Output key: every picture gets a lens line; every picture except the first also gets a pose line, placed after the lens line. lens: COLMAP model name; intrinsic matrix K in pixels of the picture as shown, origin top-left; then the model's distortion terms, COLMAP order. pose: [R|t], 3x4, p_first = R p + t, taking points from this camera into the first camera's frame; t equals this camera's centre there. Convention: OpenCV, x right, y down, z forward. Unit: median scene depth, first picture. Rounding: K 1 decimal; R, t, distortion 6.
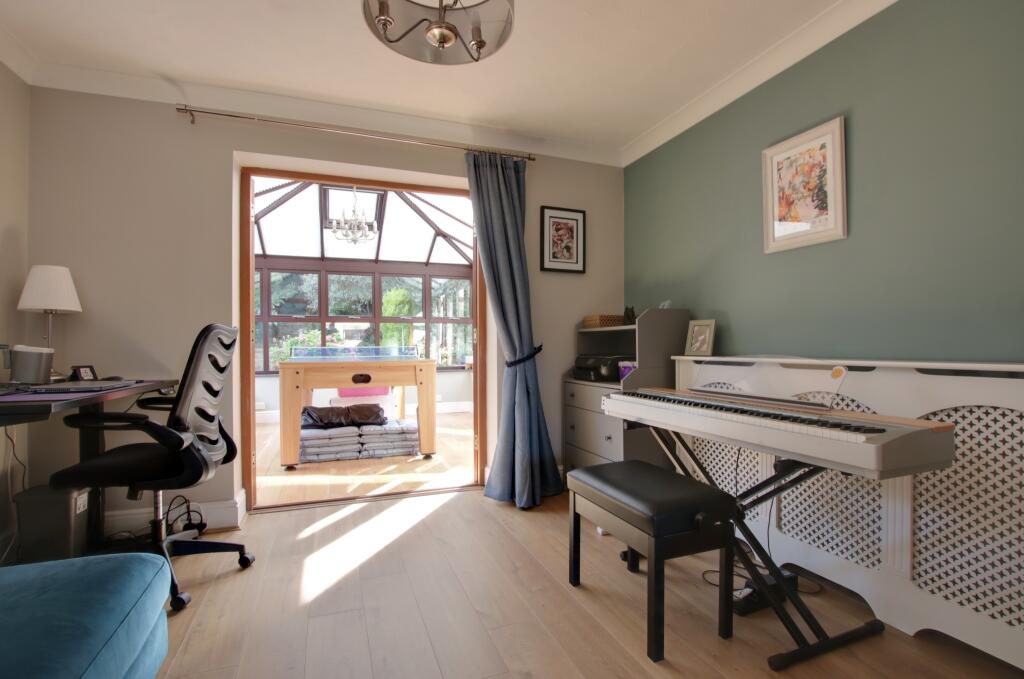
lens RADIAL K [[476.9, 0, 510.2], [0, 476.9, 341.5], [0, 0, 1]] dist [-0.027652, -0.000444]
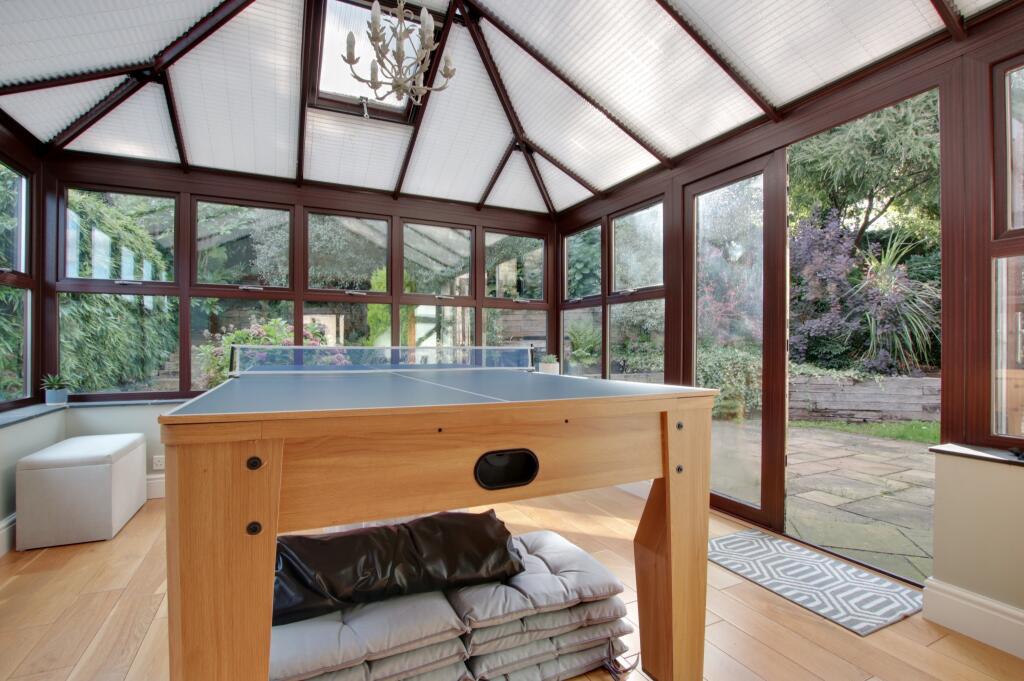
lens RADIAL K [[476.9, 0, 513.1], [0, 476.9, 344.7], [0, 0, 1]] dist [-0.027652, -0.000444]
pose [[0.995583, 0.011004, 0.093237, -0.220063], [-0.011432, 0.999926, 0.004062, 0.005170], [-0.093186, -0.005110, 0.995636, 0.484691]]
